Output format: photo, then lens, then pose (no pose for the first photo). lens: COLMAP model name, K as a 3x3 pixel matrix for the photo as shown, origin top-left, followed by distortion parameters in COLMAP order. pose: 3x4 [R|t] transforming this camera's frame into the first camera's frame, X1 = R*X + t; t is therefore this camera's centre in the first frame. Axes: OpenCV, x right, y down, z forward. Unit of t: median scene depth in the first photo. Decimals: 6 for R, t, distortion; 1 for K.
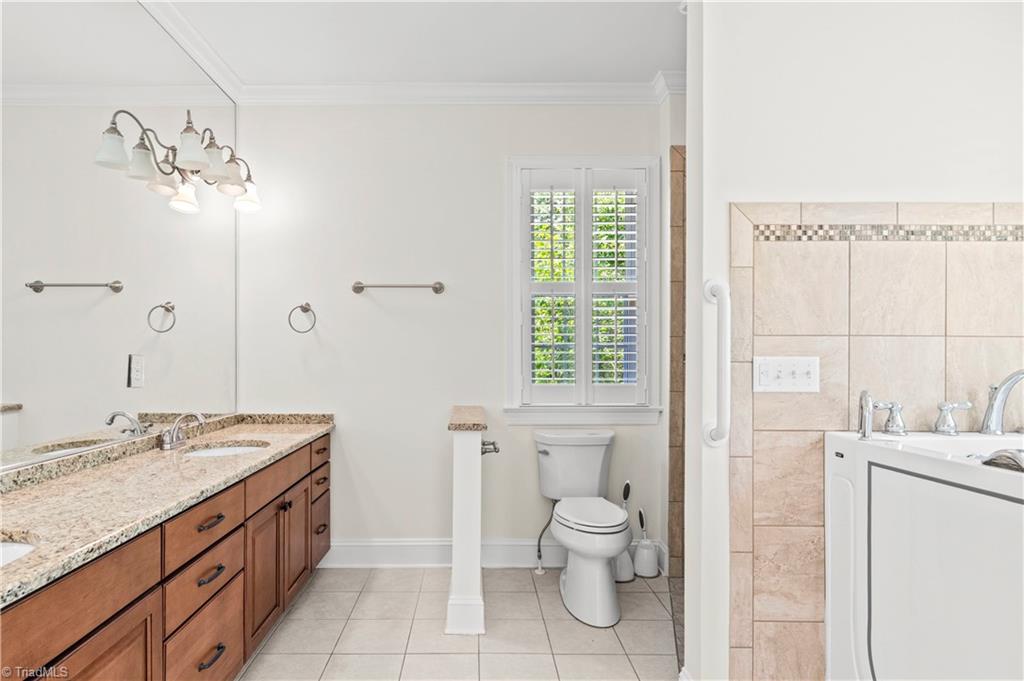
lens RADIAL K [[560.9, 0, 506.1], [0, 560.9, 351.5], [0, 0, 1]] dist [0.004892, -0.001640]
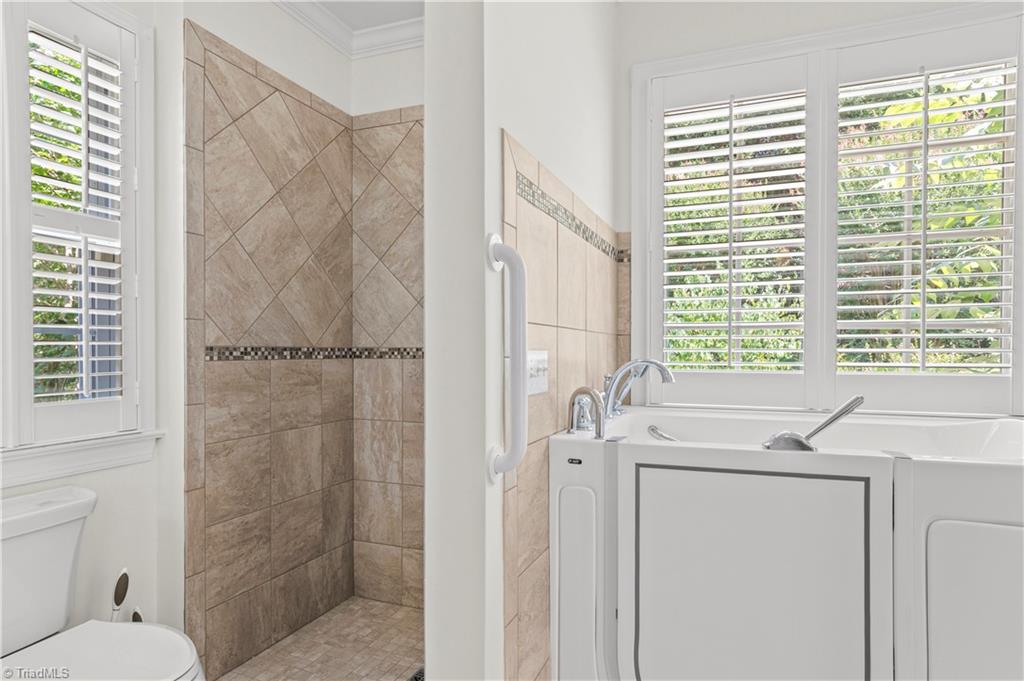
lens RADIAL K [[560.9, 0, 511.2], [0, 560.9, 350.1], [0, 0, 1]] dist [0.004892, -0.001640]
pose [[0.414657, -0.000507, 0.909978, -0.138061], [-0.006451, 0.999973, 0.003497, 0.004478], [-0.909955, -0.007320, 0.414642, 0.410661]]
